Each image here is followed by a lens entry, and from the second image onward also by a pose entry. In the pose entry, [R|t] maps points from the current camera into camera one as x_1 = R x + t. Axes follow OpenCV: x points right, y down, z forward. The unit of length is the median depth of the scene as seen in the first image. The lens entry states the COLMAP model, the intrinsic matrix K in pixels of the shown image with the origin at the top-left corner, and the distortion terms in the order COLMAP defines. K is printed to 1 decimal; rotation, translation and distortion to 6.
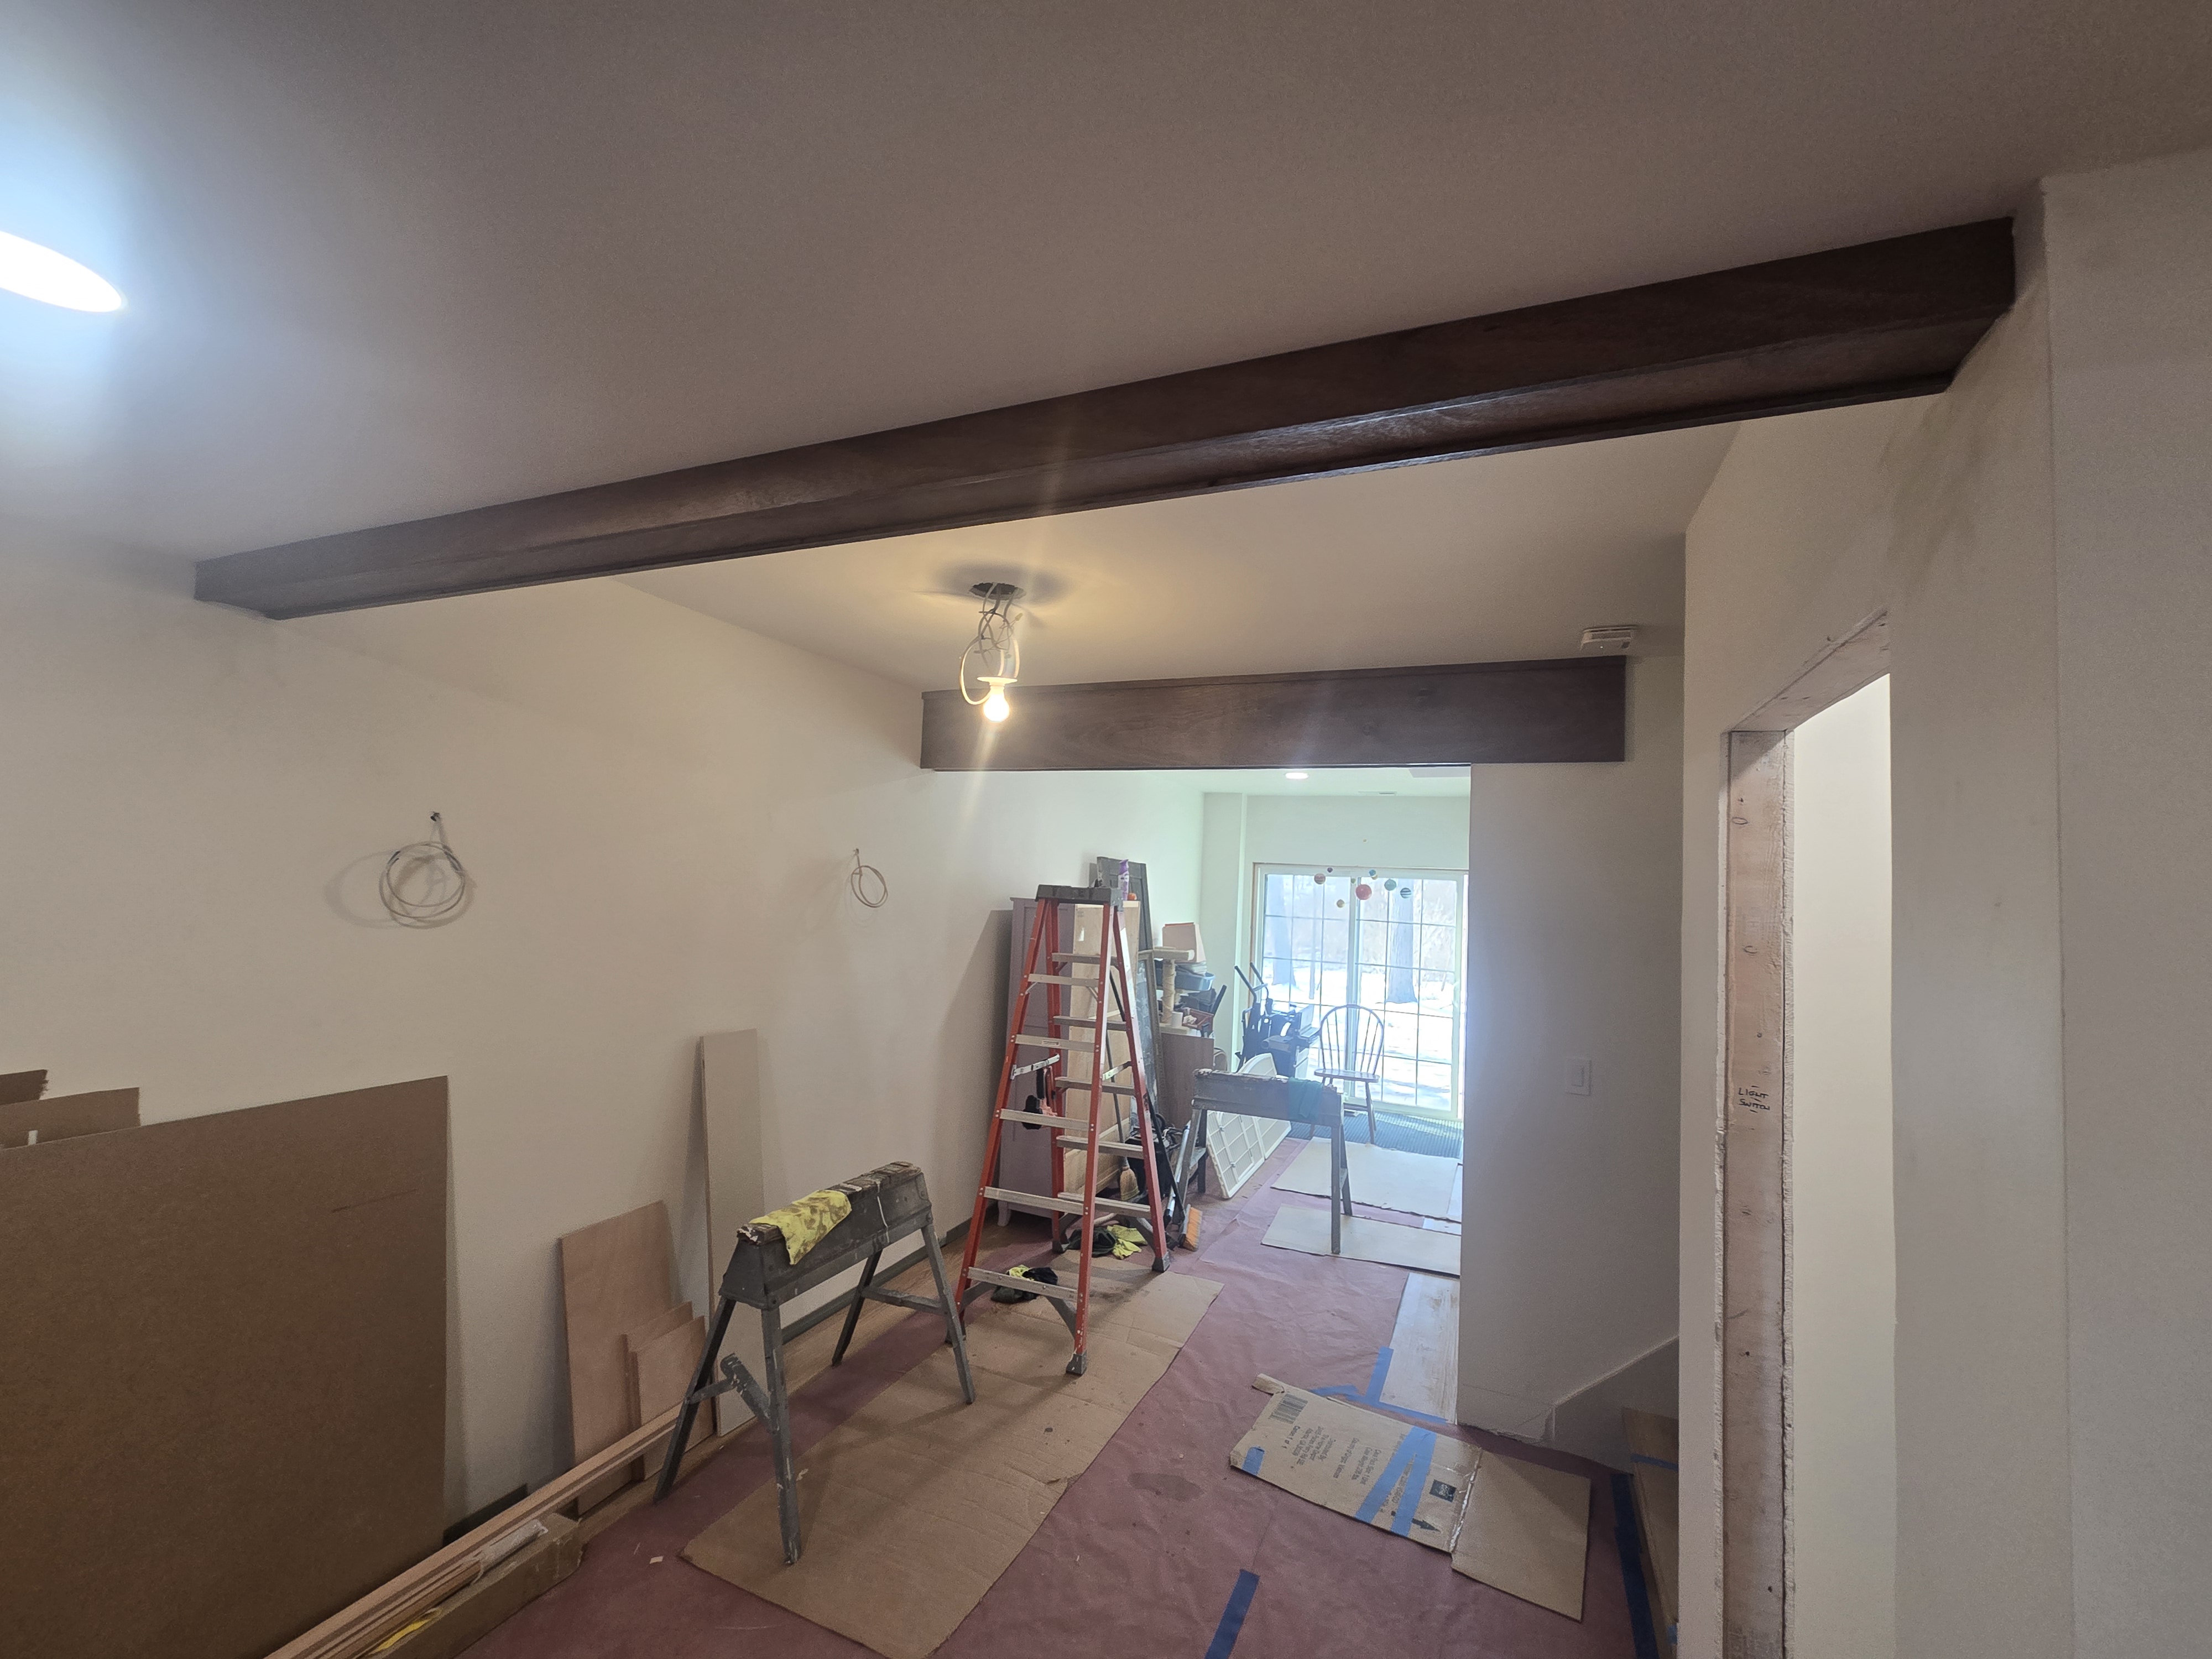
lens RADIAL K [[902.1, 0, 1099.7], [0, 902.1, 824.6], [0, 0, 1]] dist [0.002884, -0.001062]
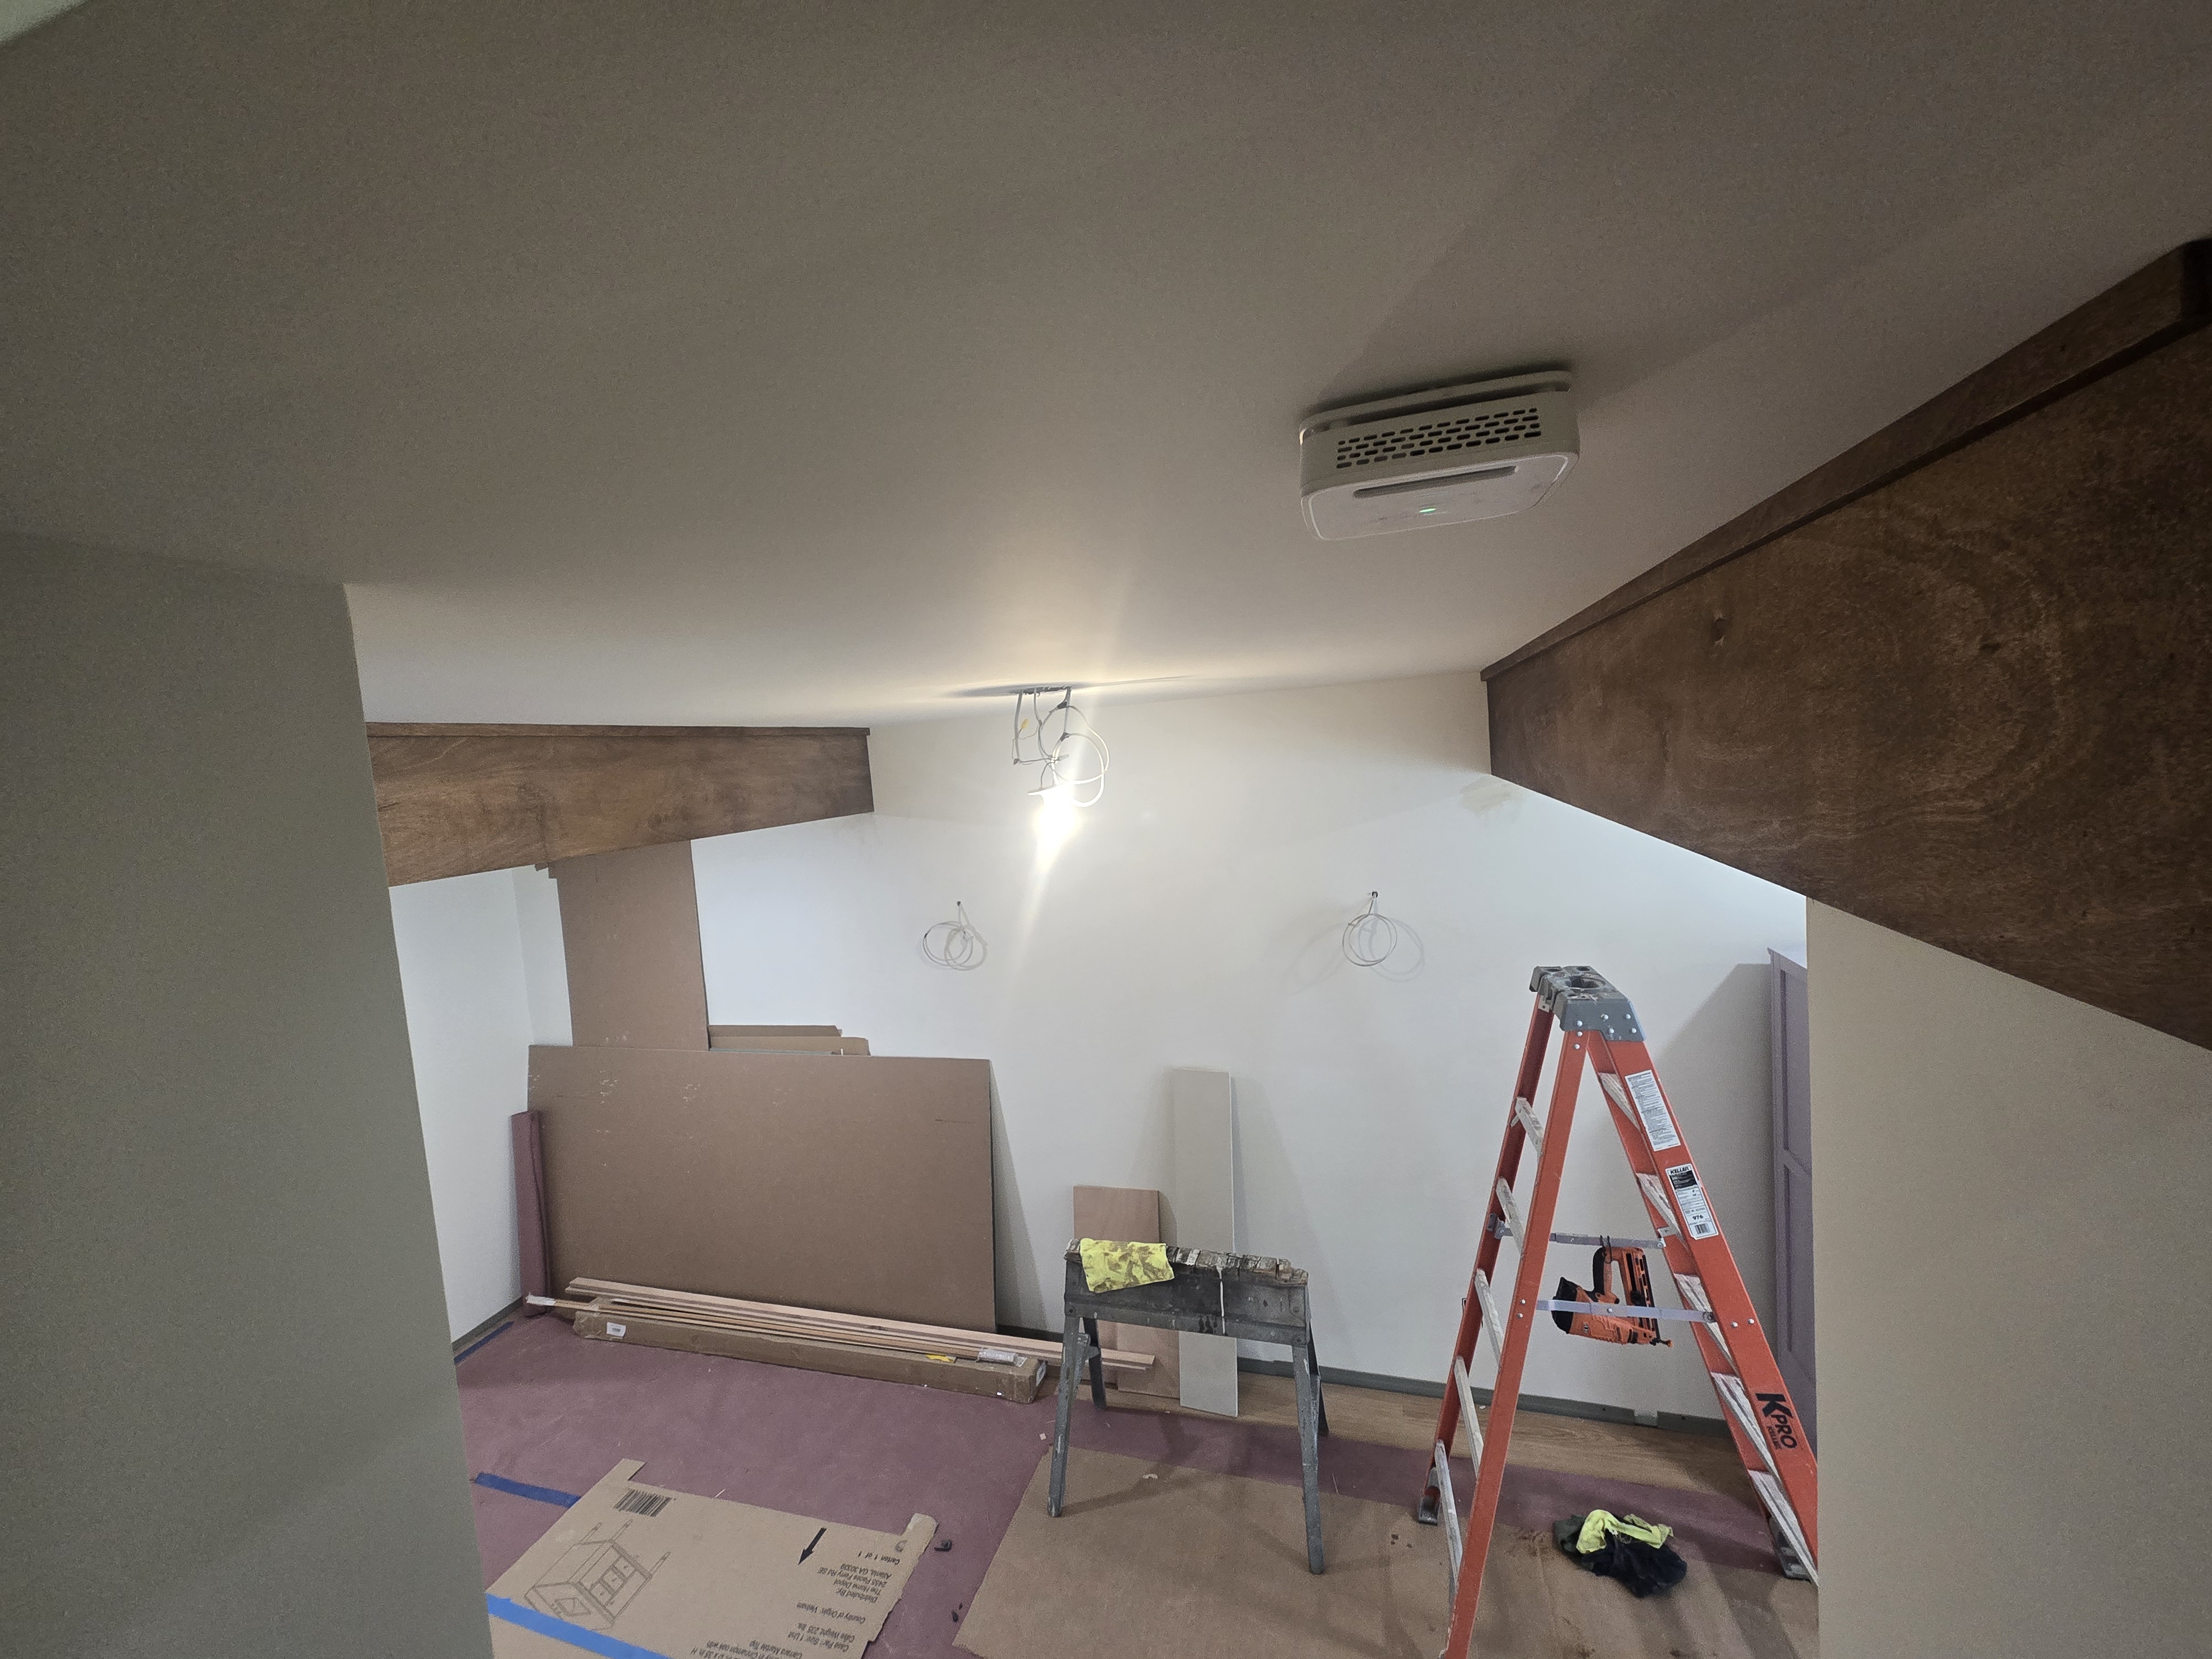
lens RADIAL K [[902.5, 0, 1102.8], [0, 902.5, 824.6], [0, 0, 1]] dist [-0.003630, 0.005078]
pose [[0.115121, 0.022744, -0.993091, 0.742297], [0.142767, 0.988980, 0.039200, -0.143377], [0.983038, -0.146294, 0.110605, 0.889115]]
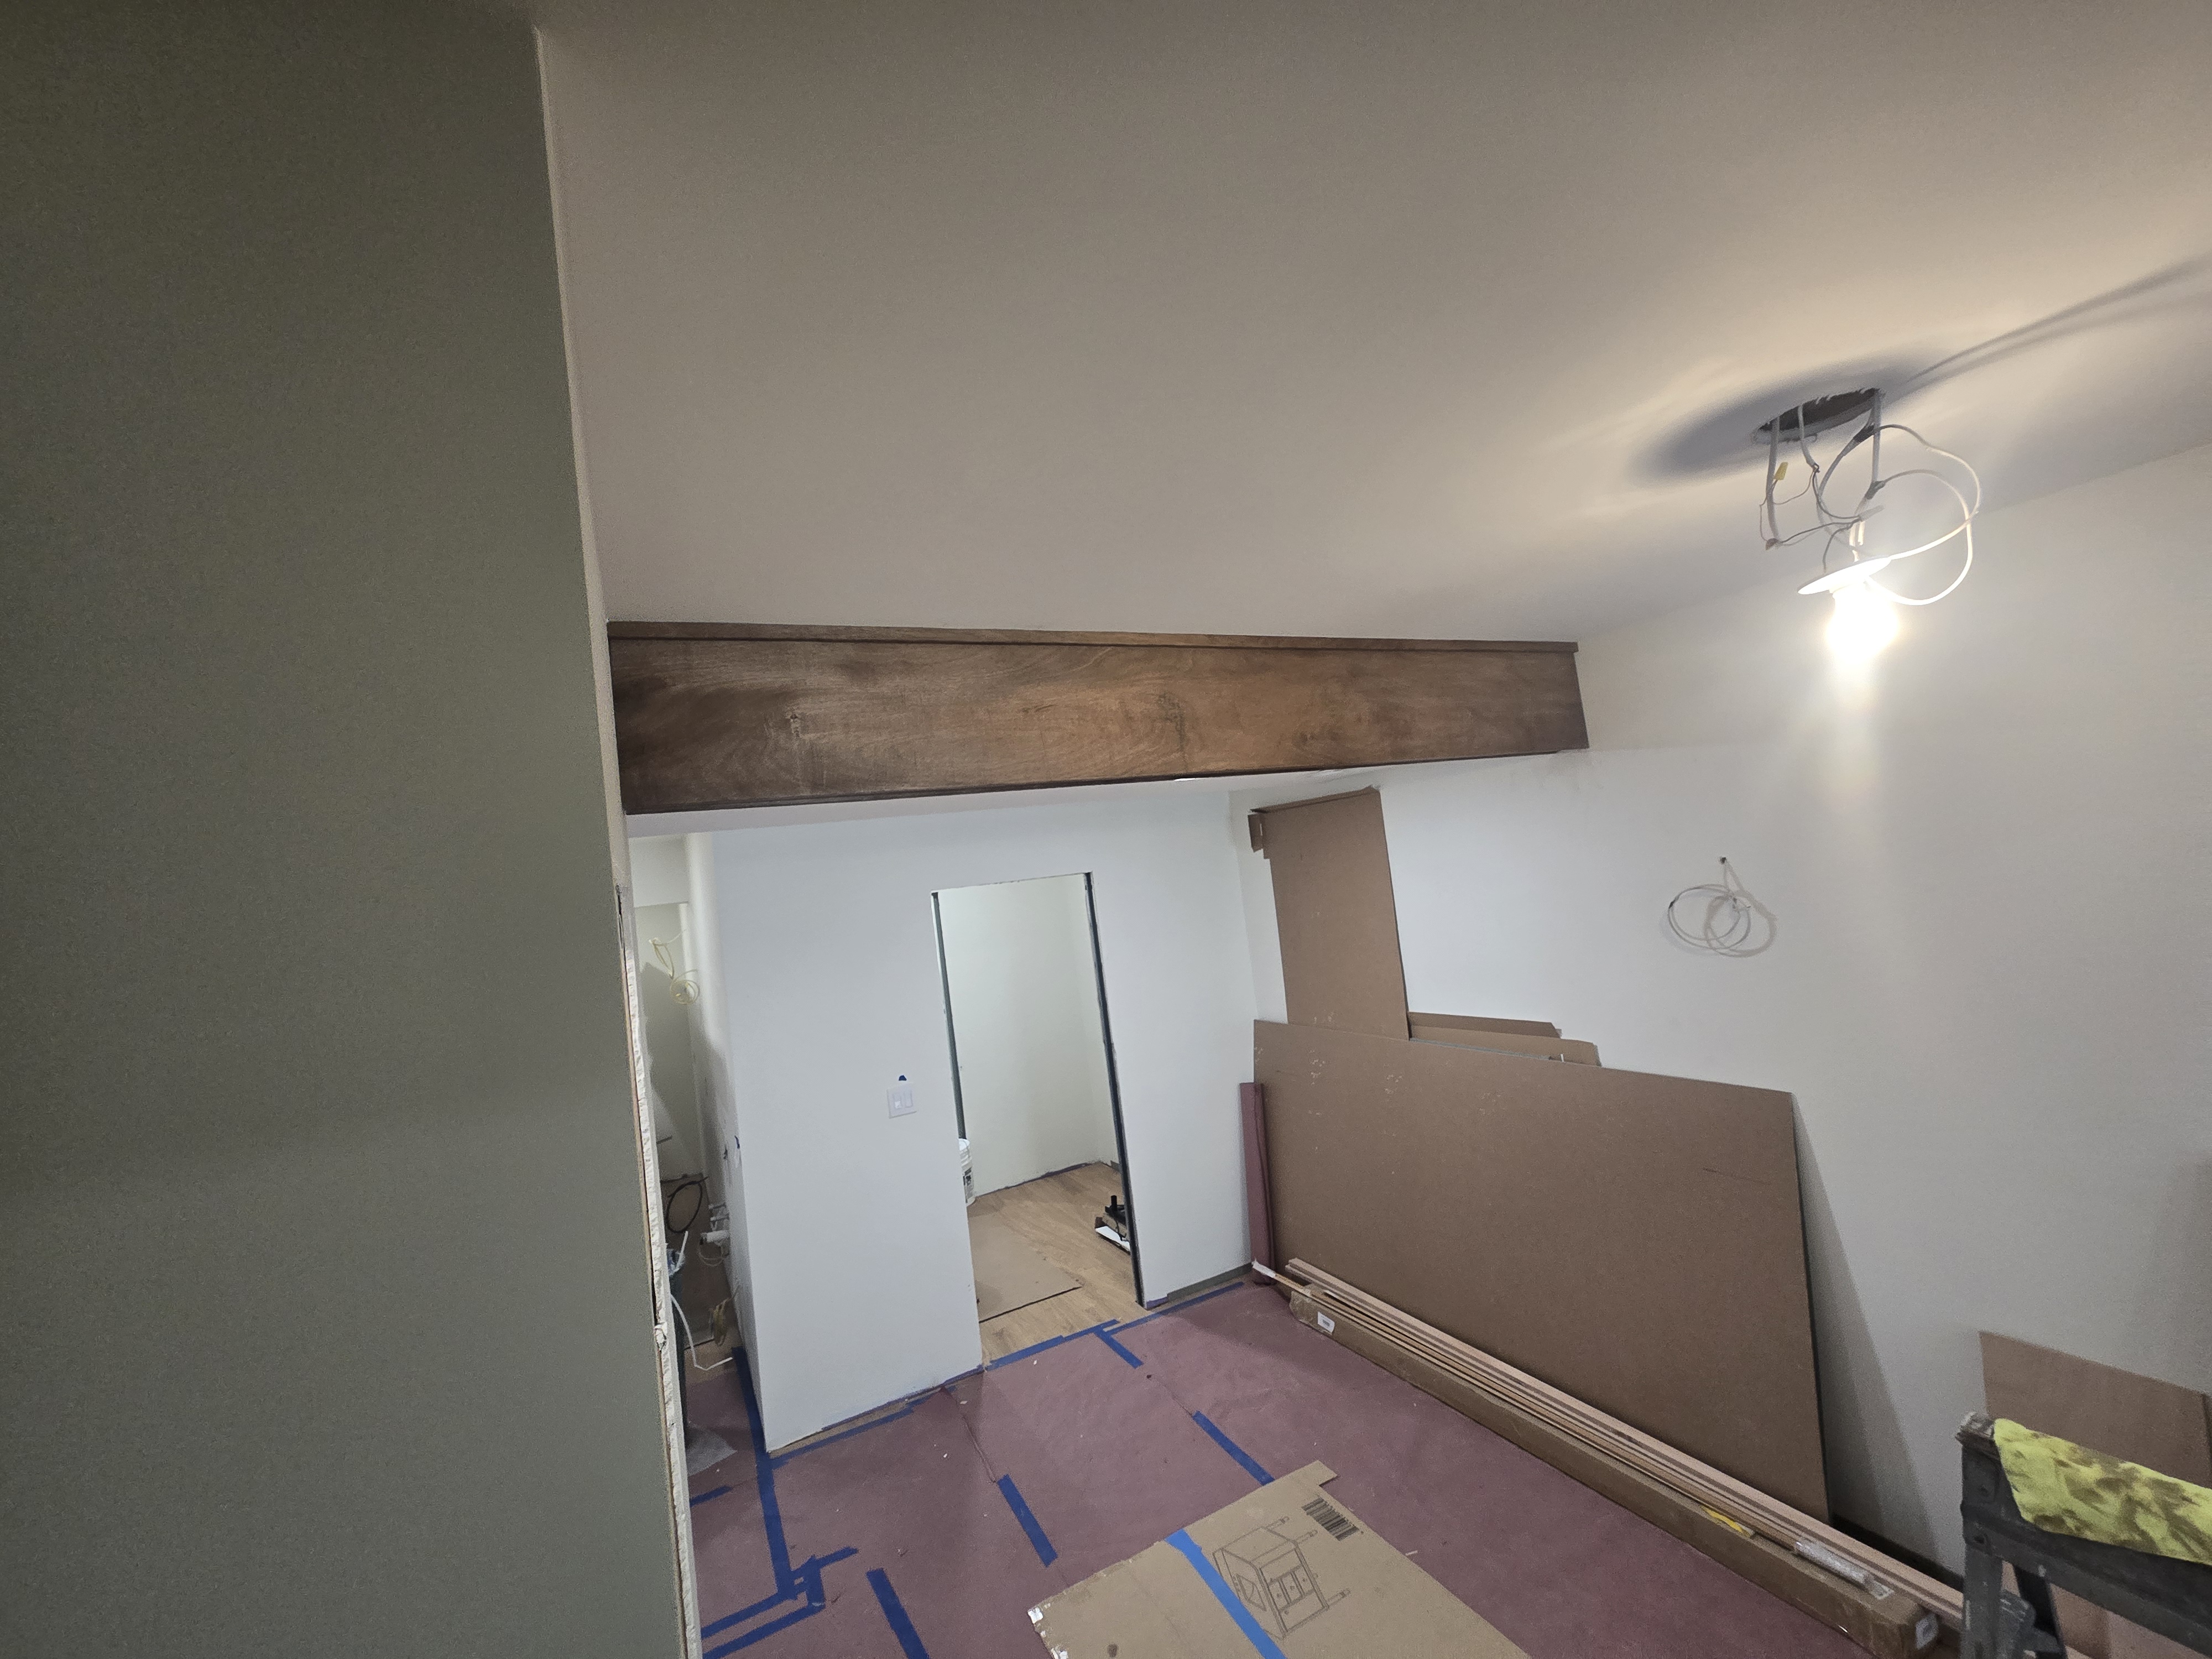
lens RADIAL K [[902.1, 0, 1099.7], [0, 902.1, 824.6], [0, 0, 1]] dist [0.002884, -0.001062]
pose [[-0.636413, -0.018730, -0.771121, 0.538108], [0.139291, 0.980479, -0.138774, -0.003397], [0.758667, -0.195728, -0.621381, 0.909429]]
